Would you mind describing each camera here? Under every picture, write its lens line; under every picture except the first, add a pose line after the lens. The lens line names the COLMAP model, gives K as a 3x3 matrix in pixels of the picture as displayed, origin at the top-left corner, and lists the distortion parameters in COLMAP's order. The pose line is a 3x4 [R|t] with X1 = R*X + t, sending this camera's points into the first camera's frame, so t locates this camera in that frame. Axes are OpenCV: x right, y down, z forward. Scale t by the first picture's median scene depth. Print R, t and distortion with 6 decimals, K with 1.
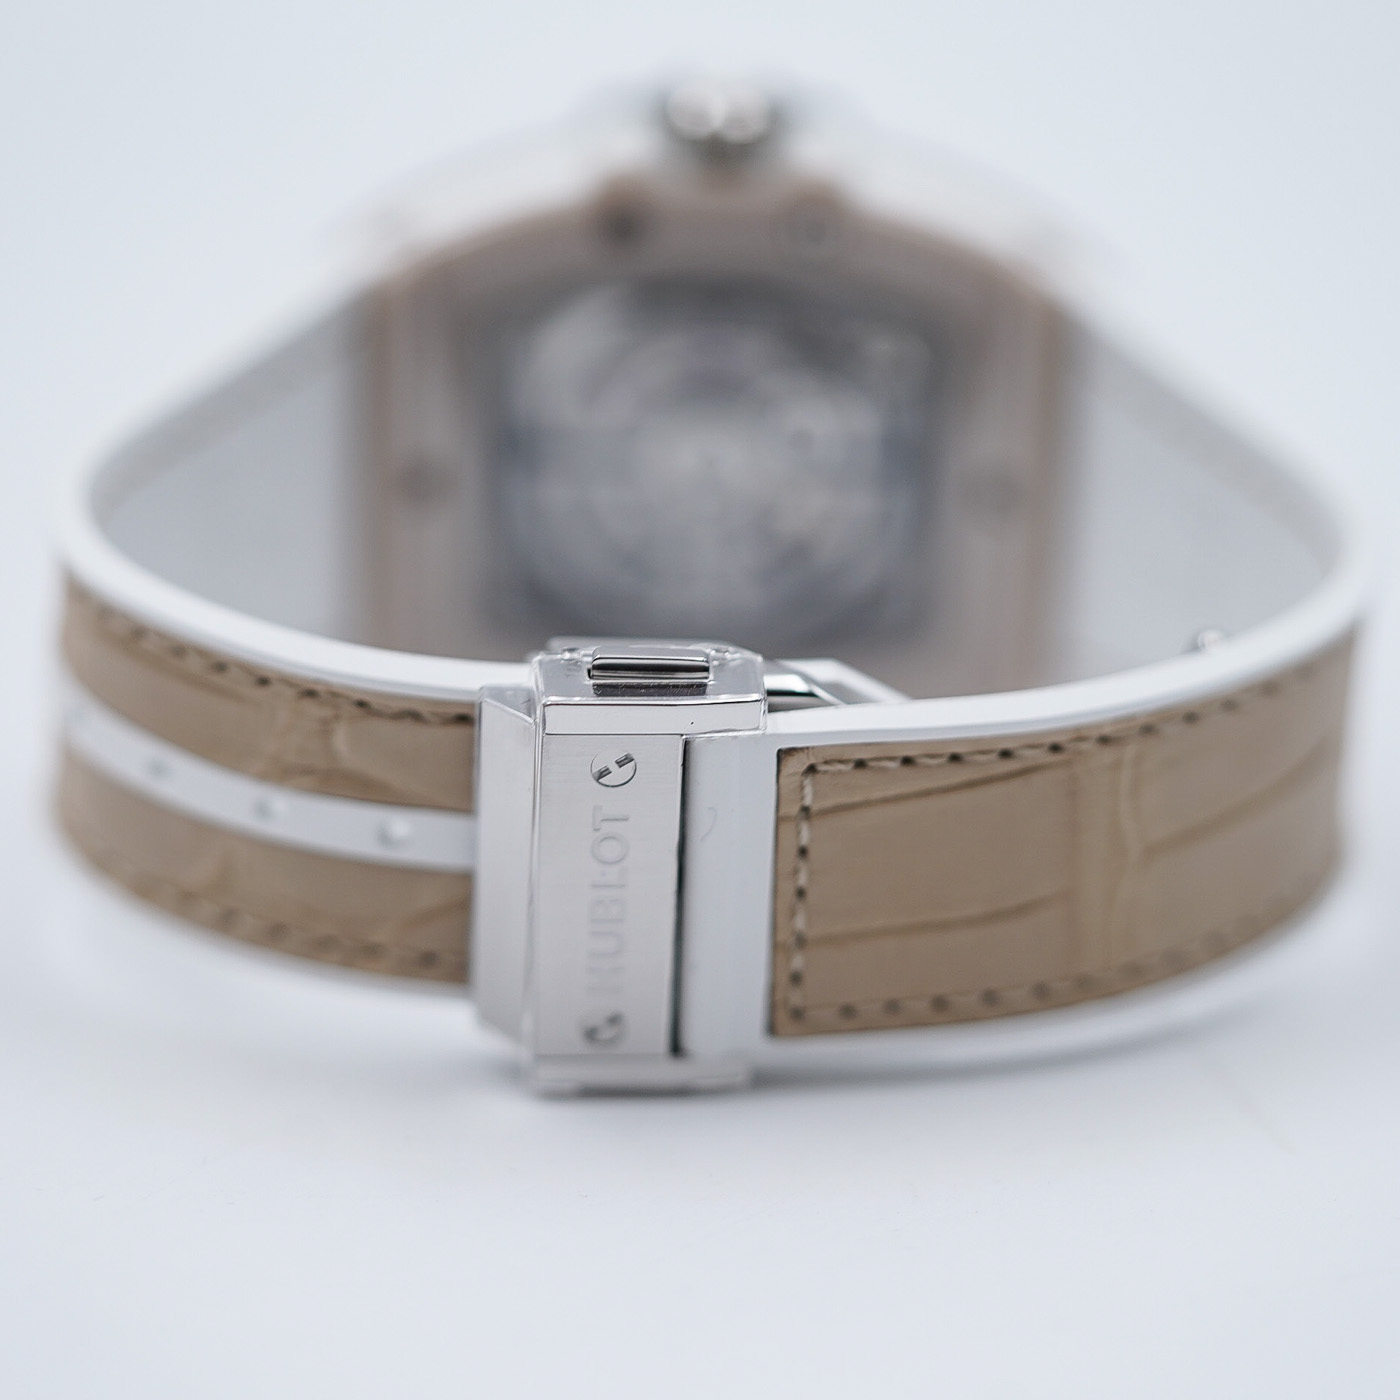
lens RADIAL K [[8297.7, 0, 700.0], [0, 8297.7, 700.0], [0, 0, 1]] dist [-0.135293, 9.166603]
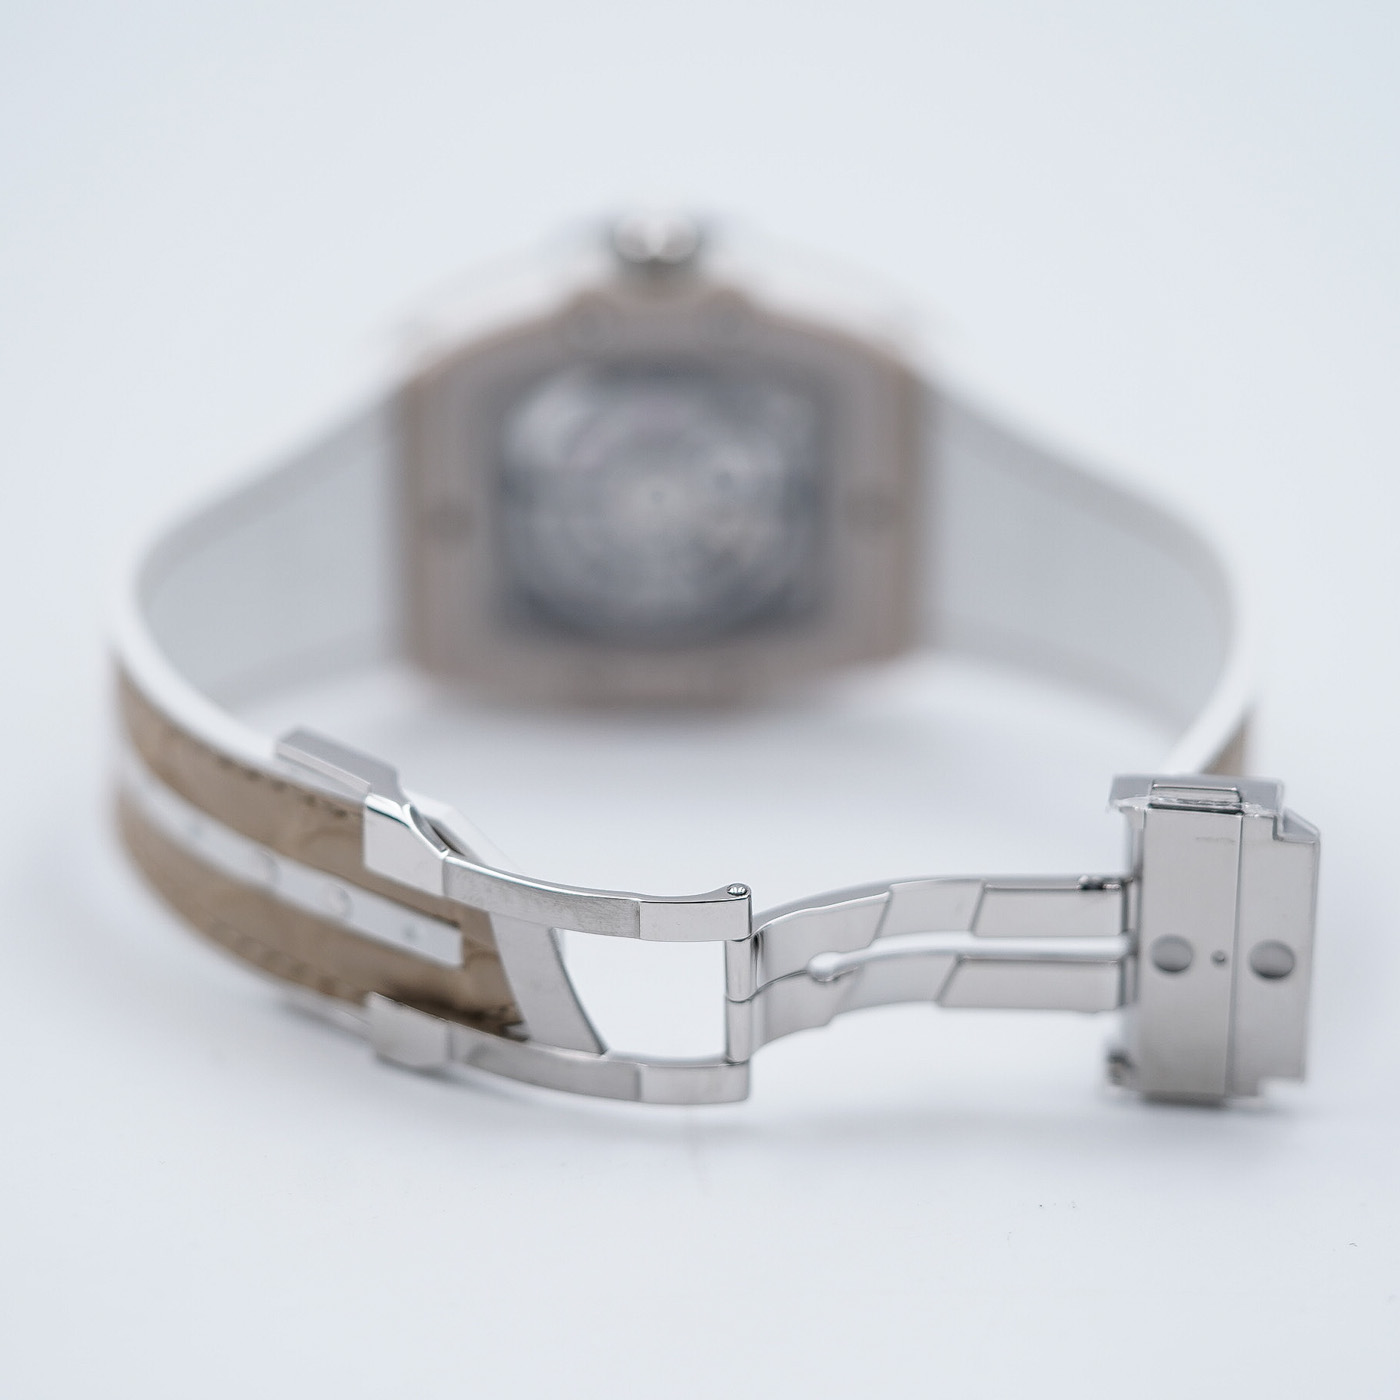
lens RADIAL K [[8297.7, 0, 700.0], [0, 8297.7, 700.0], [0, 0, 1]] dist [-0.135293, 9.166603]
pose [[0.998912, -0.046566, 0.002667, 0.002769], [0.046604, 0.998772, -0.016819, 0.026597], [-0.001881, 0.016925, 0.999855, -0.336892]]
